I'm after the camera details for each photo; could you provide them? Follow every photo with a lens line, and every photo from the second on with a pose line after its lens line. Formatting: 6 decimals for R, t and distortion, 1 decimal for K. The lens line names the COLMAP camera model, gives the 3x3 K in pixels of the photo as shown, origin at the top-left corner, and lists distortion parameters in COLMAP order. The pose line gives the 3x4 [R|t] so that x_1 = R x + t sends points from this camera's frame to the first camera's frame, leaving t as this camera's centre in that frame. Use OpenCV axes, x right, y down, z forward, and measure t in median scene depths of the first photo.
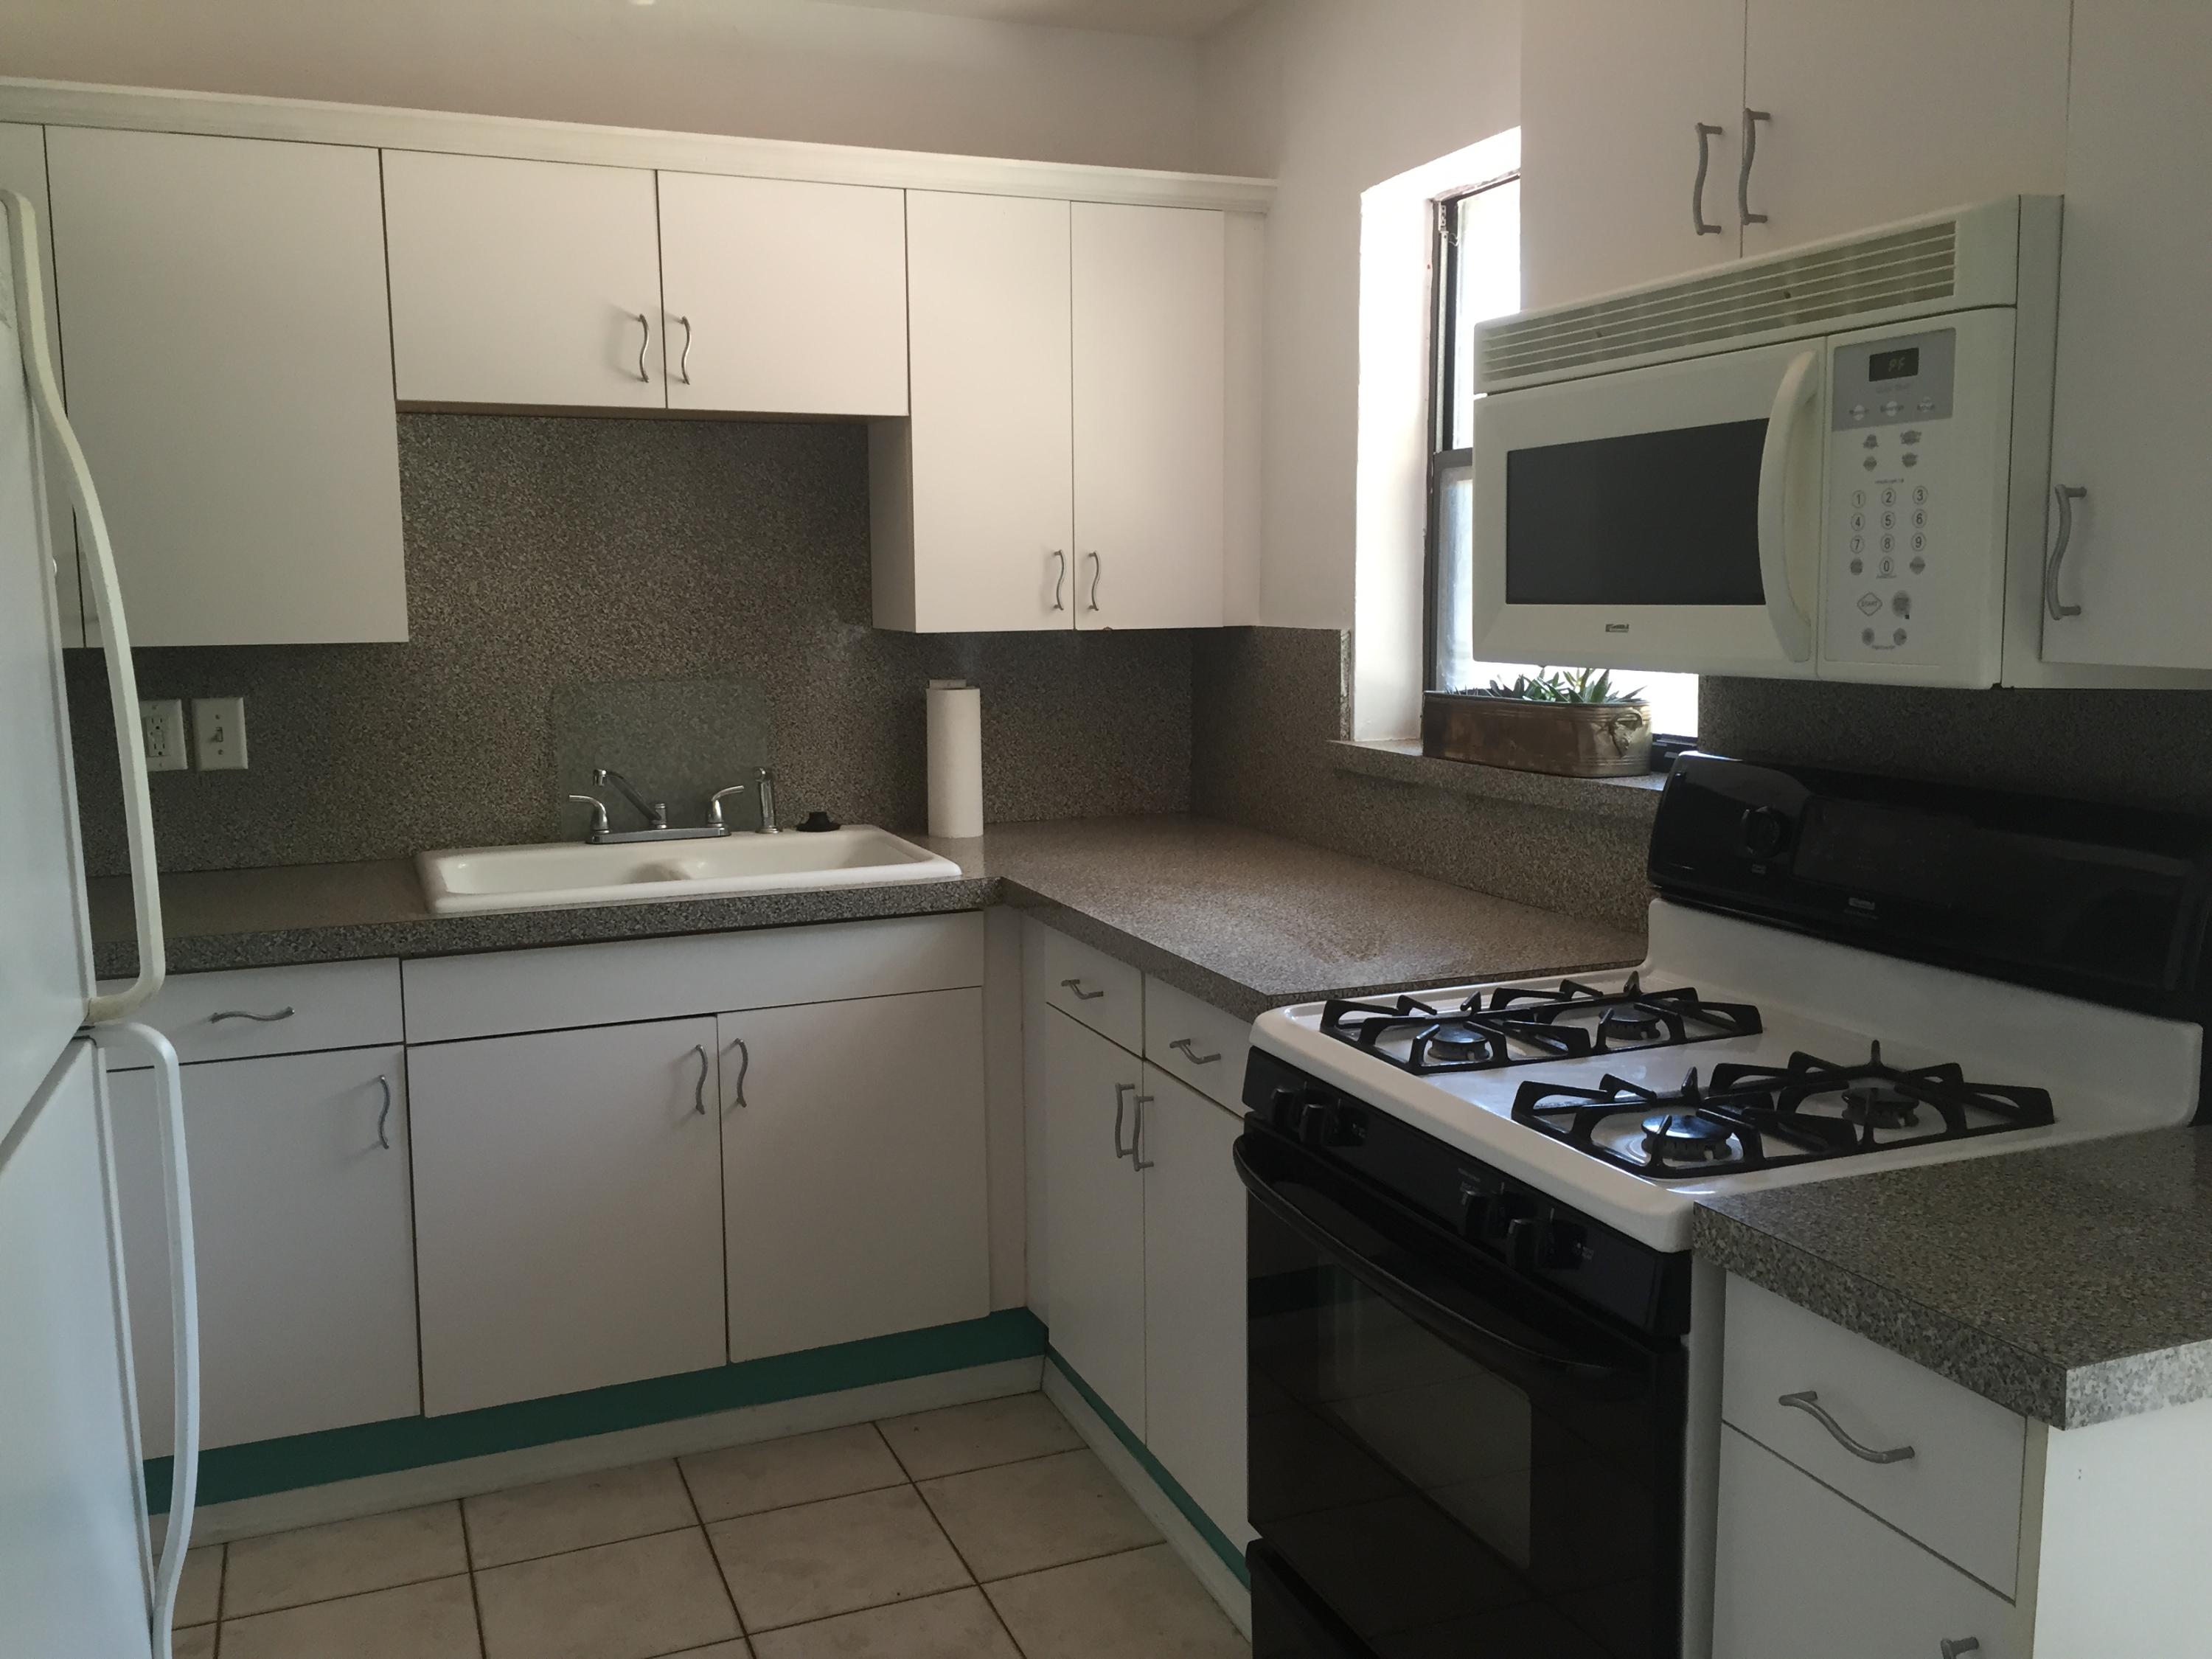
lens RADIAL K [[1915.2, 0, 1106.0], [0, 1915.2, 819.1], [0, 0, 1]] dist [0.024893, 0.000841]
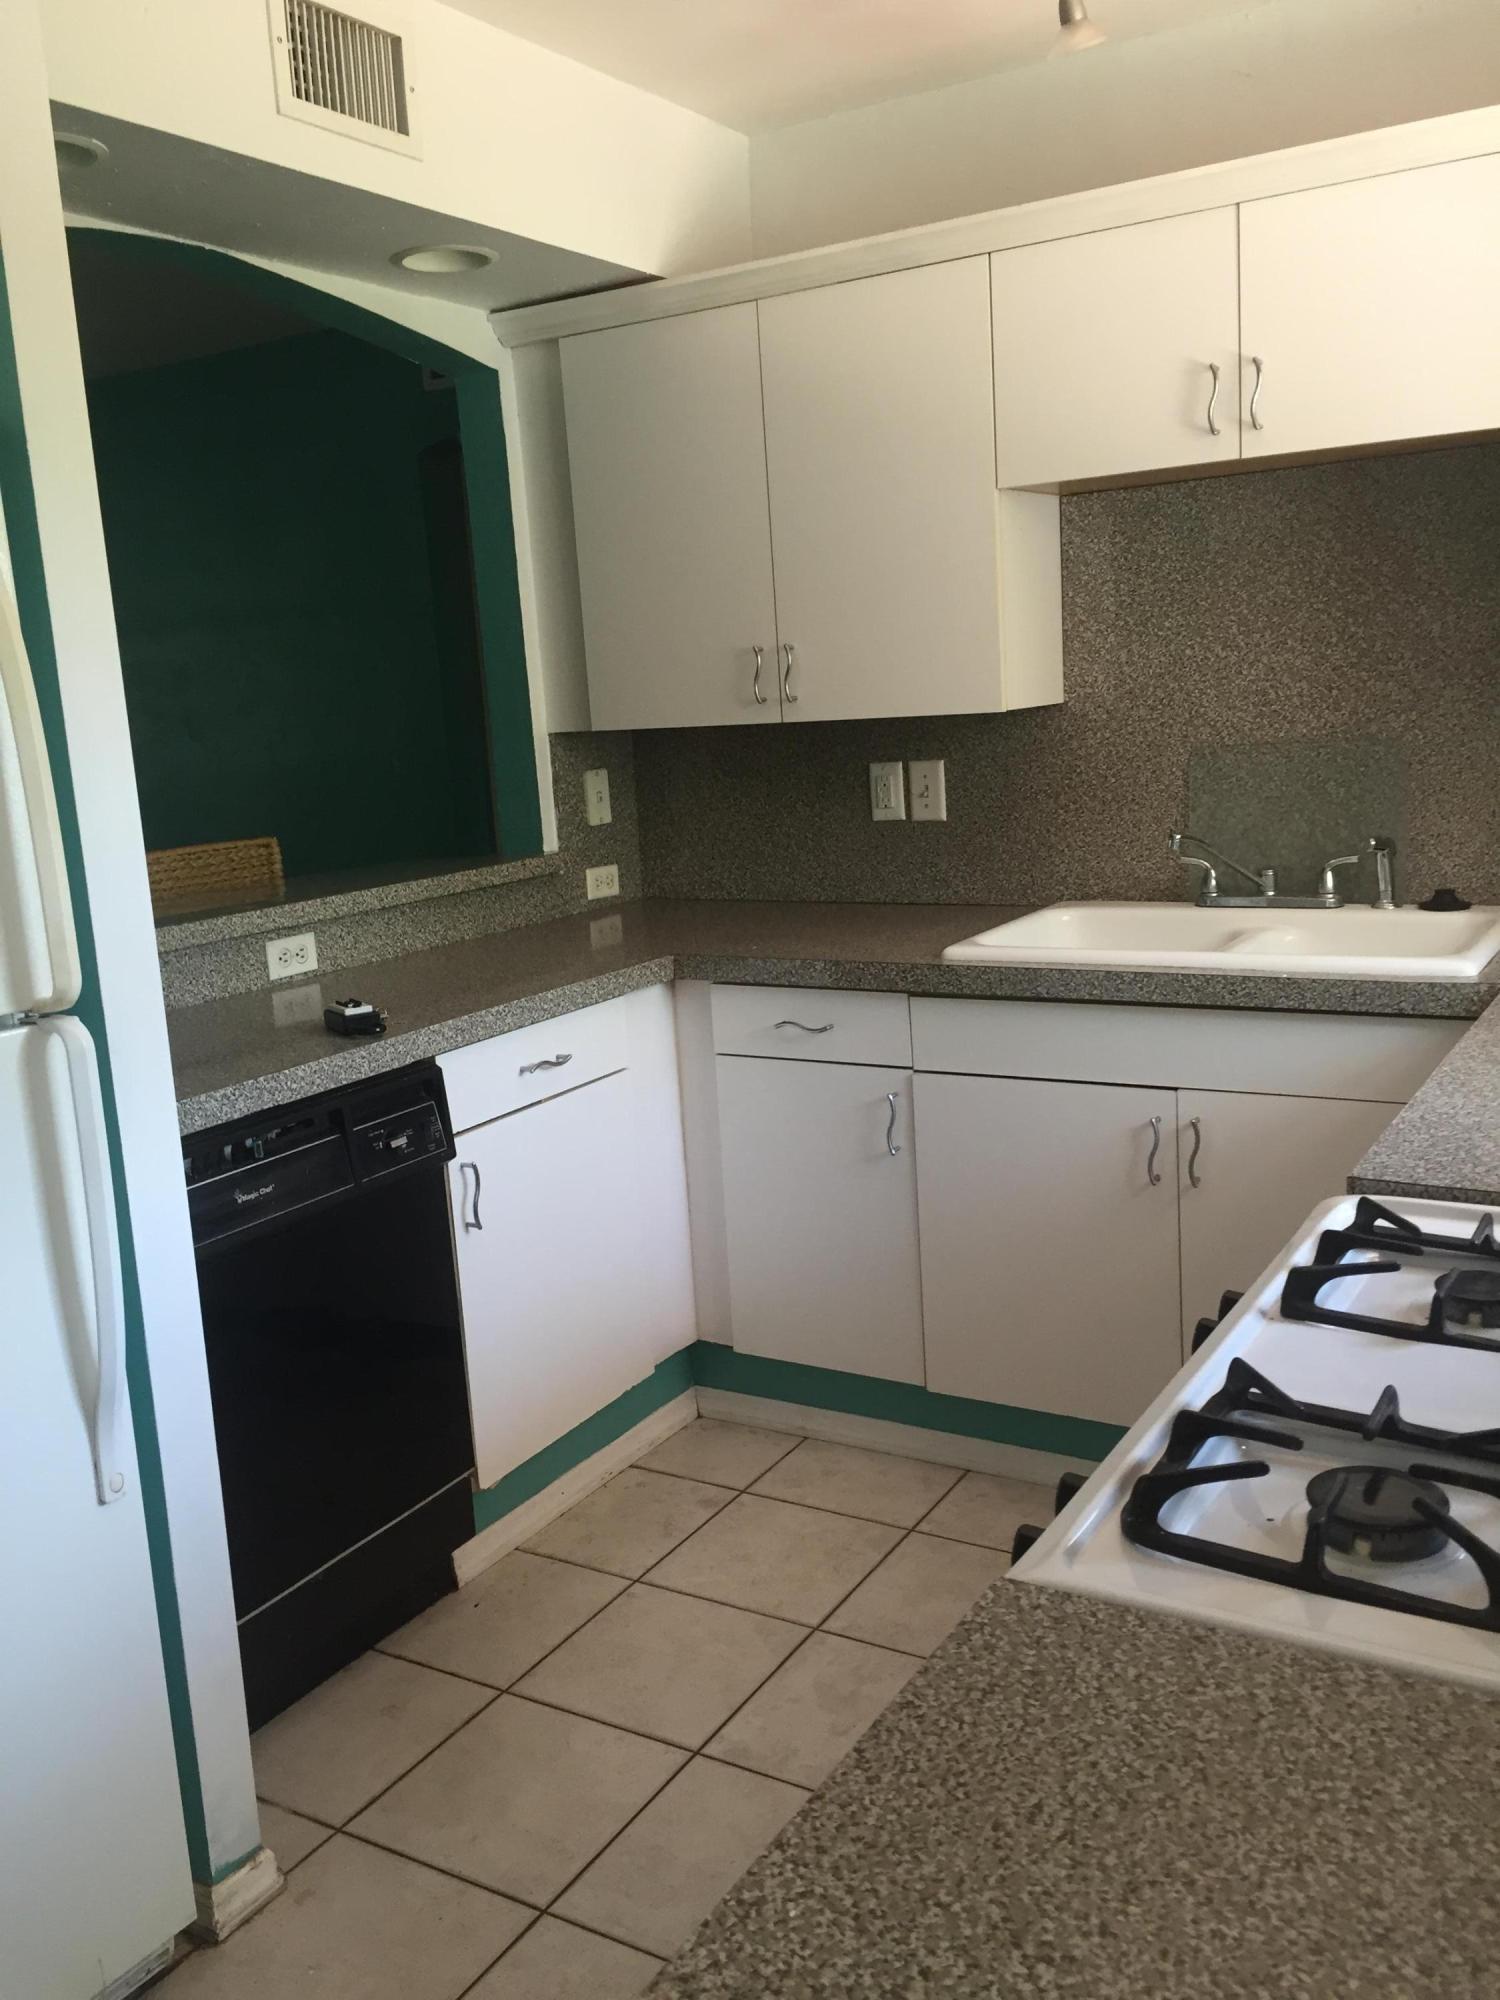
lens RADIAL K [[1703.8, 0, 750.0], [0, 1703.8, 1000.0], [0, 0, 1]] dist [0.009058, -0.008976]
pose [[0.565990, 0.120830, -0.815510, 0.359948], [-0.045325, 0.992266, 0.115562, -0.033068], [0.823165, -0.028444, 0.567089, 0.308282]]
